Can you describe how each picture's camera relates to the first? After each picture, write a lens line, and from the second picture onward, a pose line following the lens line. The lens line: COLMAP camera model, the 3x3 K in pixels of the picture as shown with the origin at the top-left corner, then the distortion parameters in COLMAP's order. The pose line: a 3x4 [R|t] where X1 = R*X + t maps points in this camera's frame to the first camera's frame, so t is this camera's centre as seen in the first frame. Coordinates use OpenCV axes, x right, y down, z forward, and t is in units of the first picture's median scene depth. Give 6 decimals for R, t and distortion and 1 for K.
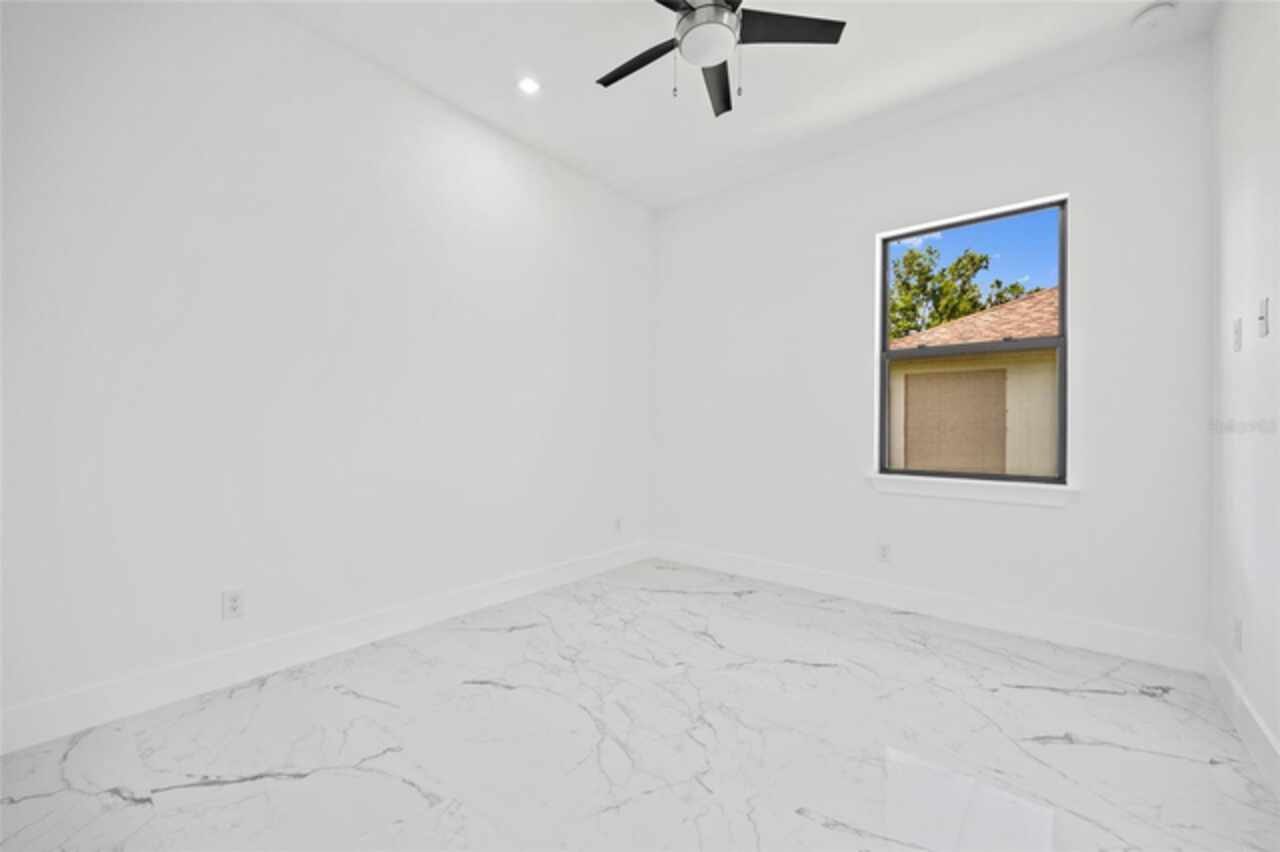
lens RADIAL K [[514.3, 0, 638.2], [0, 514.3, 439.5], [0, 0, 1]] dist [-0.017766, 0.000113]
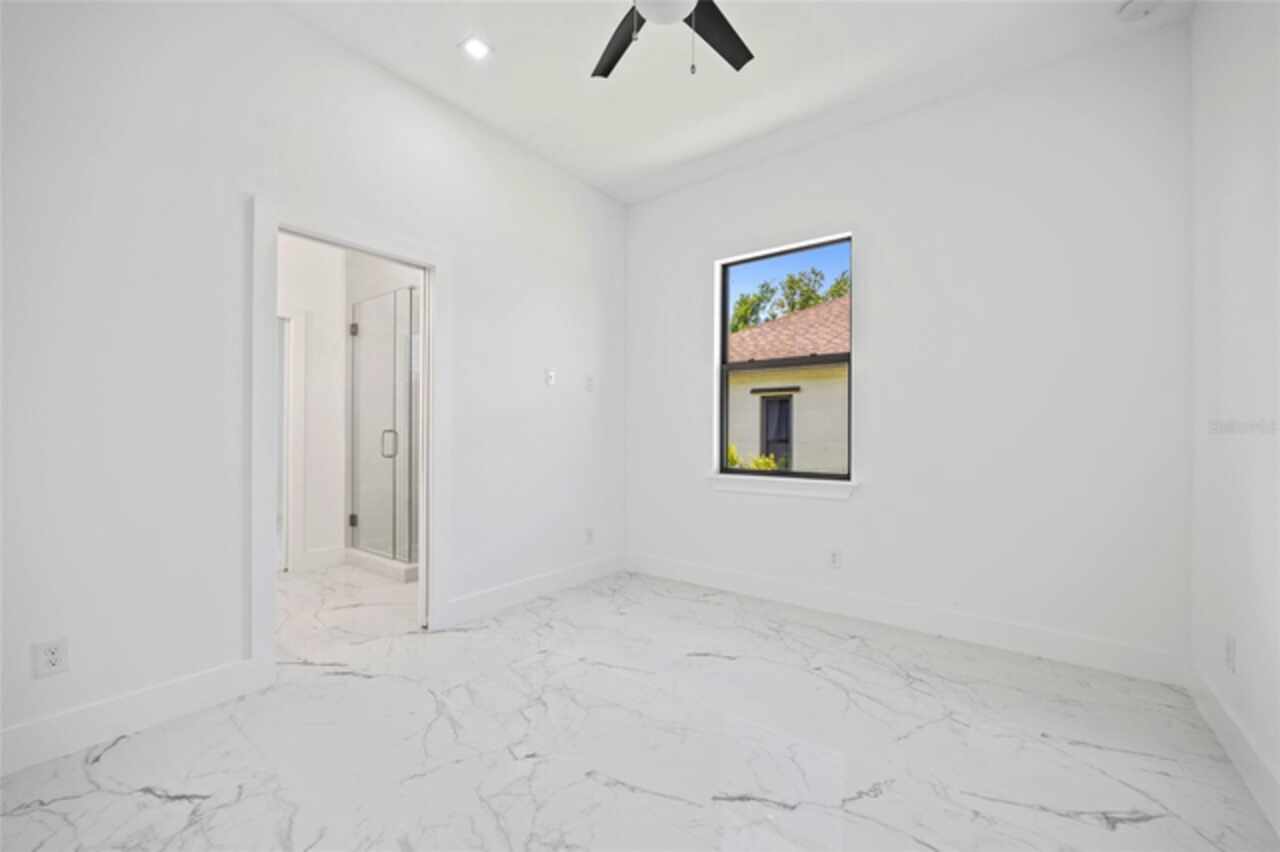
lens RADIAL K [[508.6, 0, 640.0], [0, 508.6, 426.0], [0, 0, 1]] dist [0.001712, 0.000194]
pose [[0.997638, 0.008388, 0.068175, 0.223733], [-0.005735, 0.999222, -0.039011, 0.008714], [-0.068449, 0.038528, 0.996910, -0.096201]]
